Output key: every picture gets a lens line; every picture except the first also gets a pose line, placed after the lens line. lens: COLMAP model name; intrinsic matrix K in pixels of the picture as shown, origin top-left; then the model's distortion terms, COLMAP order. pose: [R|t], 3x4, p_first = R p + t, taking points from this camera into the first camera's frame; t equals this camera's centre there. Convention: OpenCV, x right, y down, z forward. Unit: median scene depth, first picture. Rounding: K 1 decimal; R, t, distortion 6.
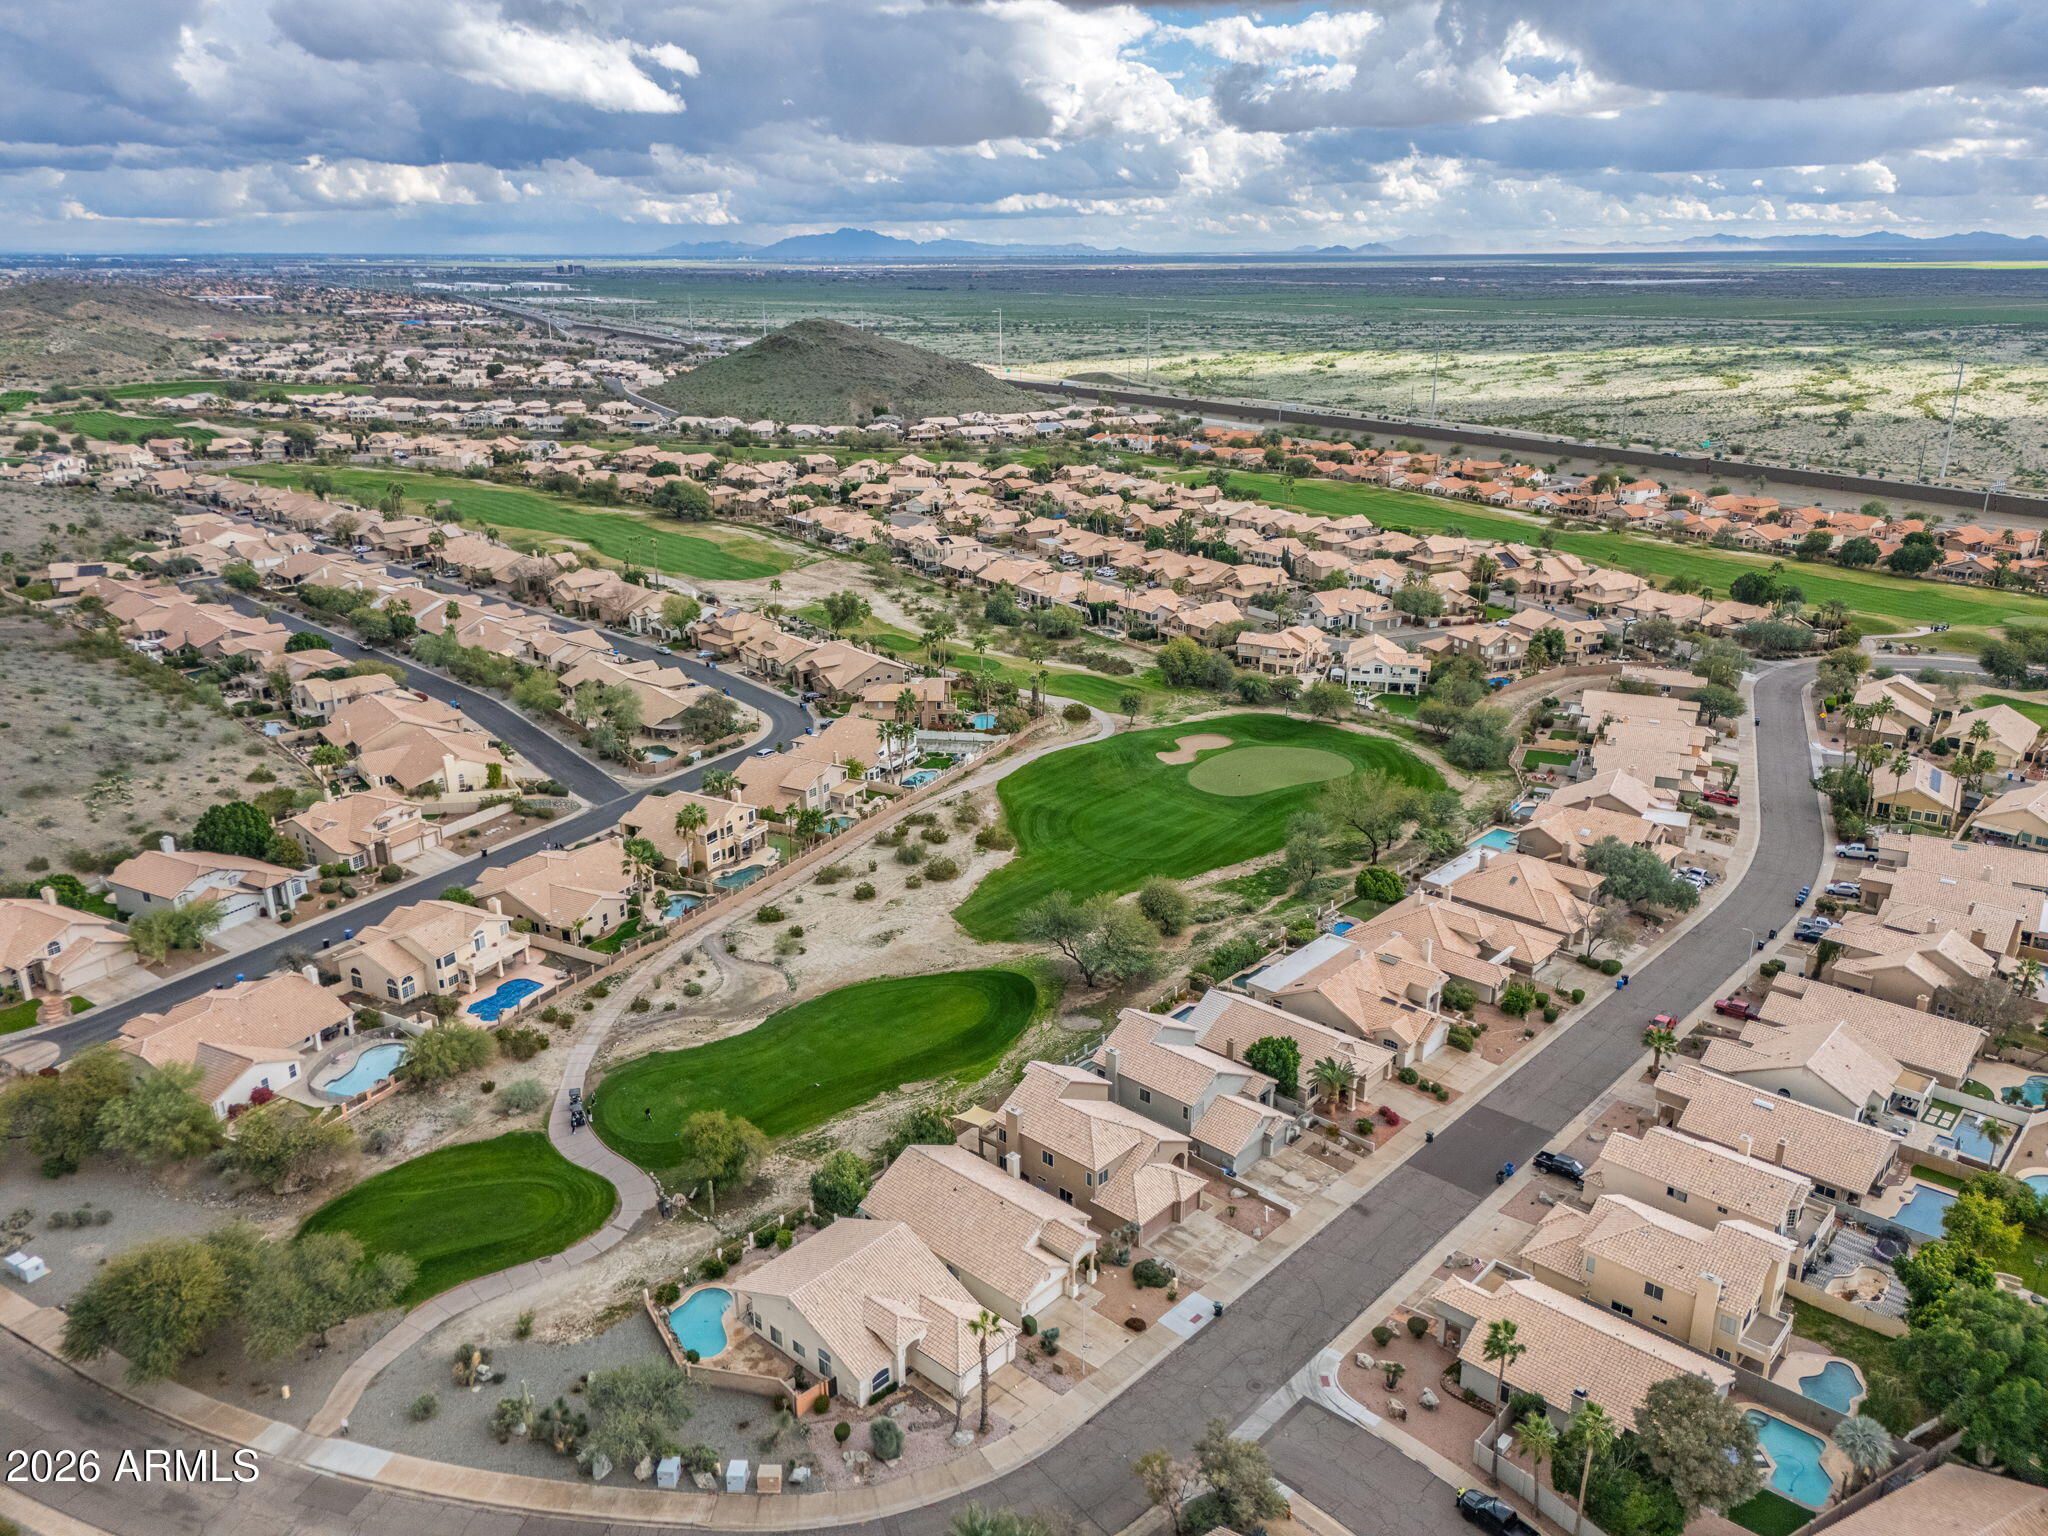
lens RADIAL K [[1491.5, 0, 1024.0], [0, 1491.5, 768.0], [0, 0, 1]] dist [0.069652, -0.063098]
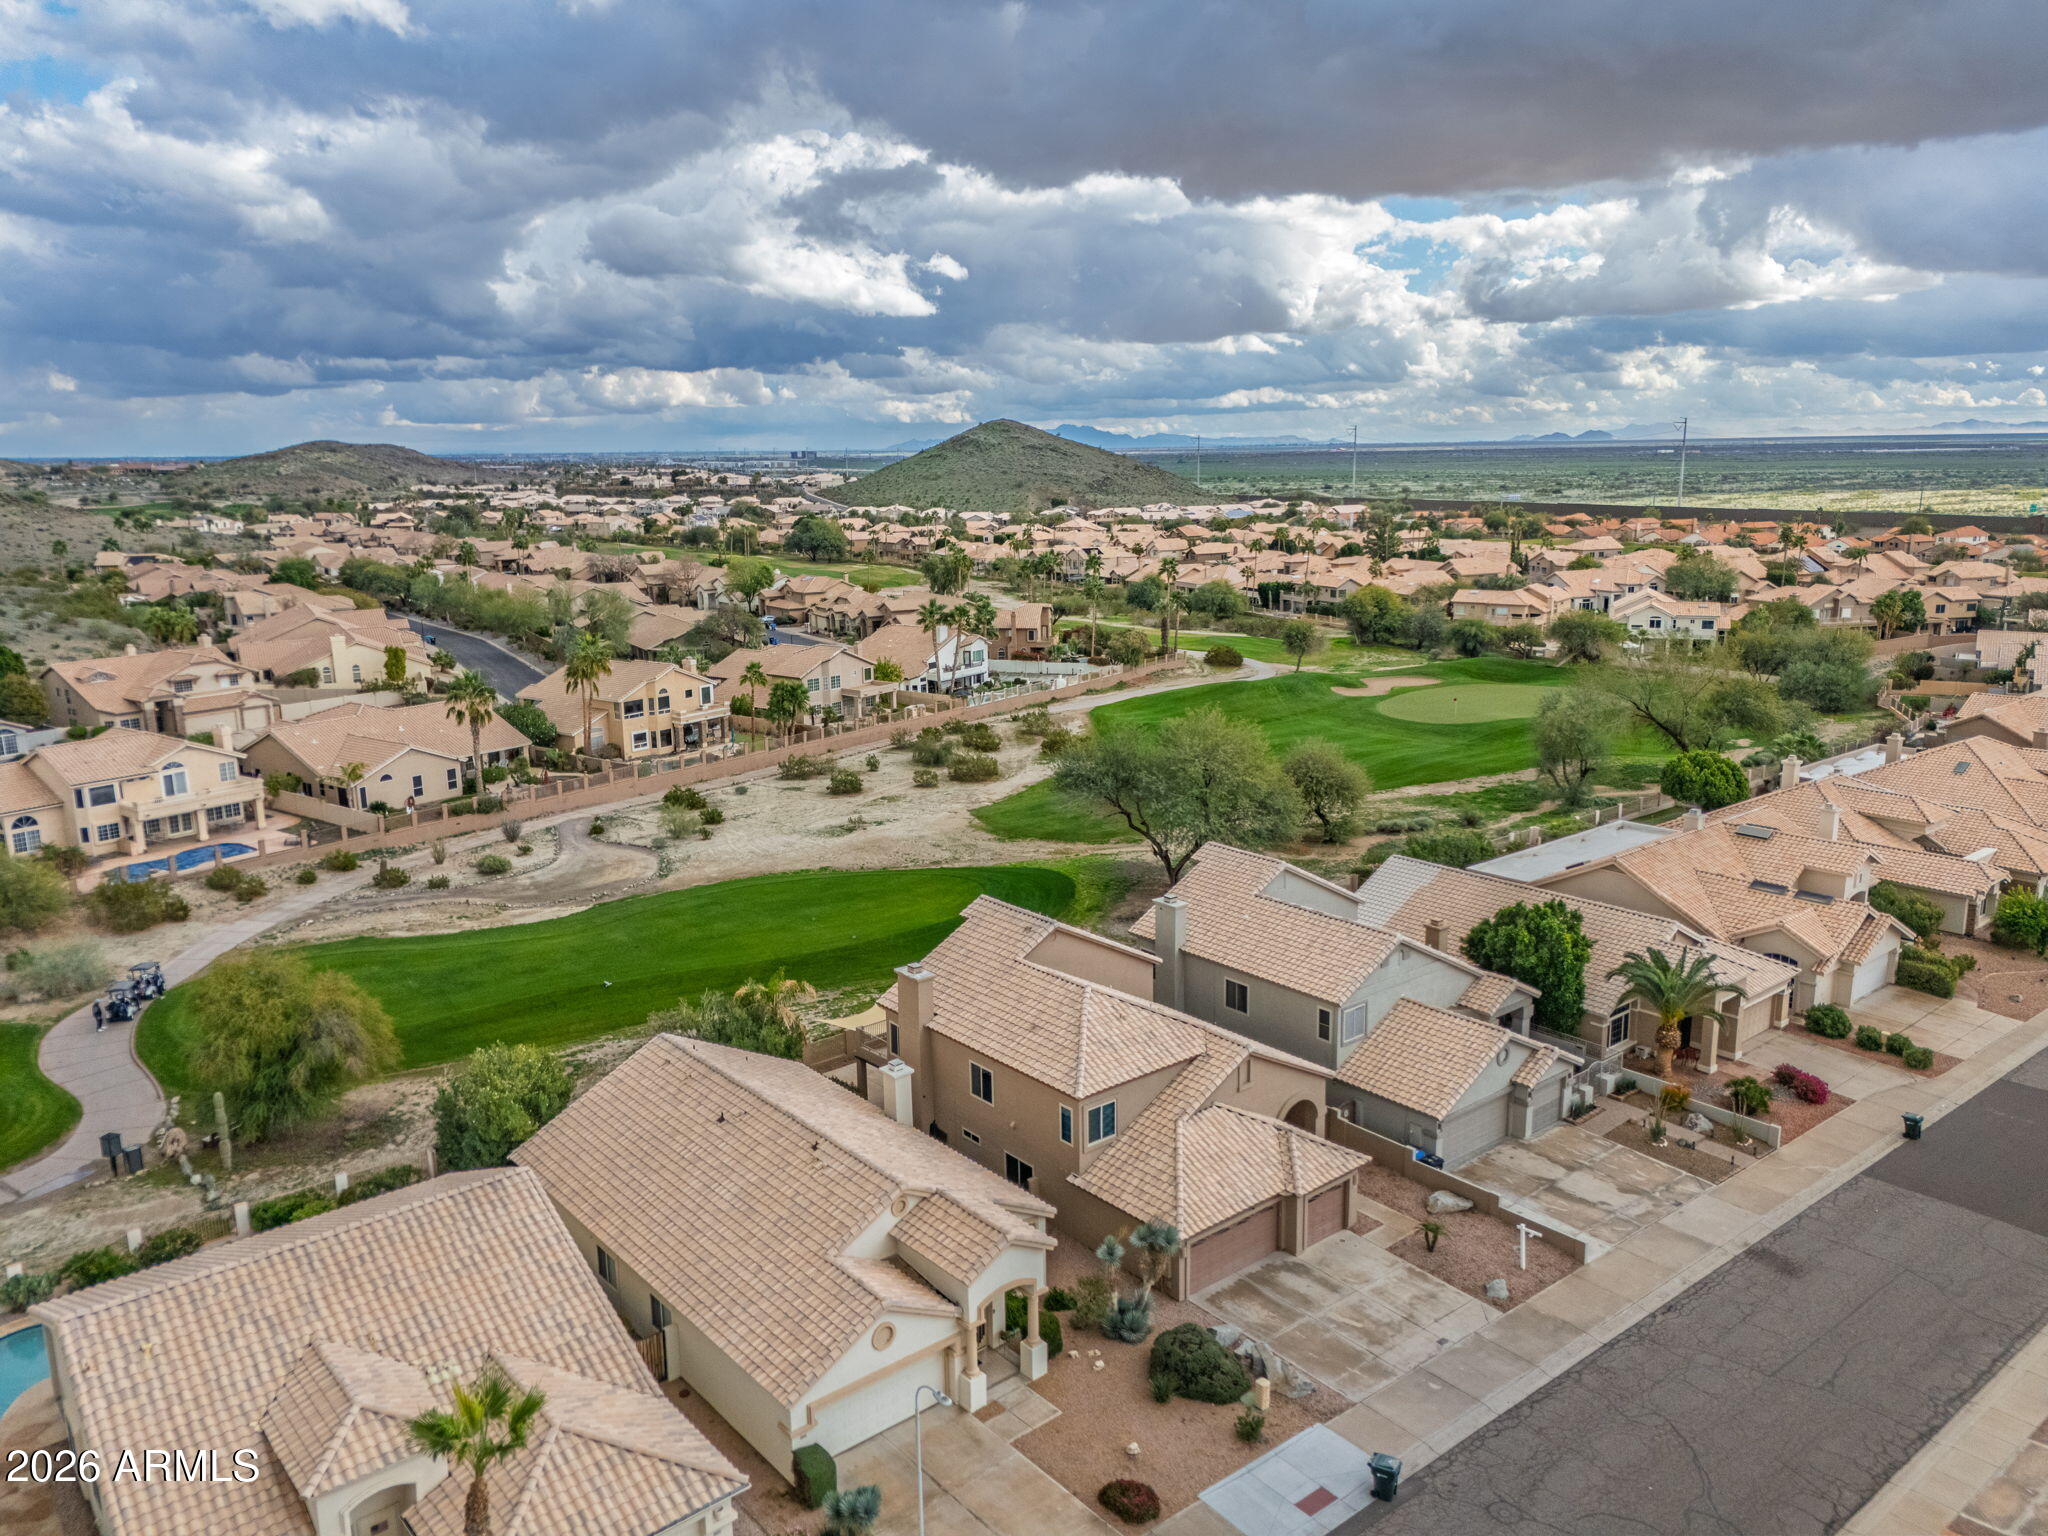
lens RADIAL K [[1491.5, 0, 1024.0], [0, 1491.5, 768.0], [0, 0, 1]] dist [0.069652, -0.063098]
pose [[0.990374, 0.019174, -0.137080, 0.075045], [-0.035083, 0.992792, -0.114600, 0.197391], [0.133894, 0.118306, 0.983909, 0.516409]]
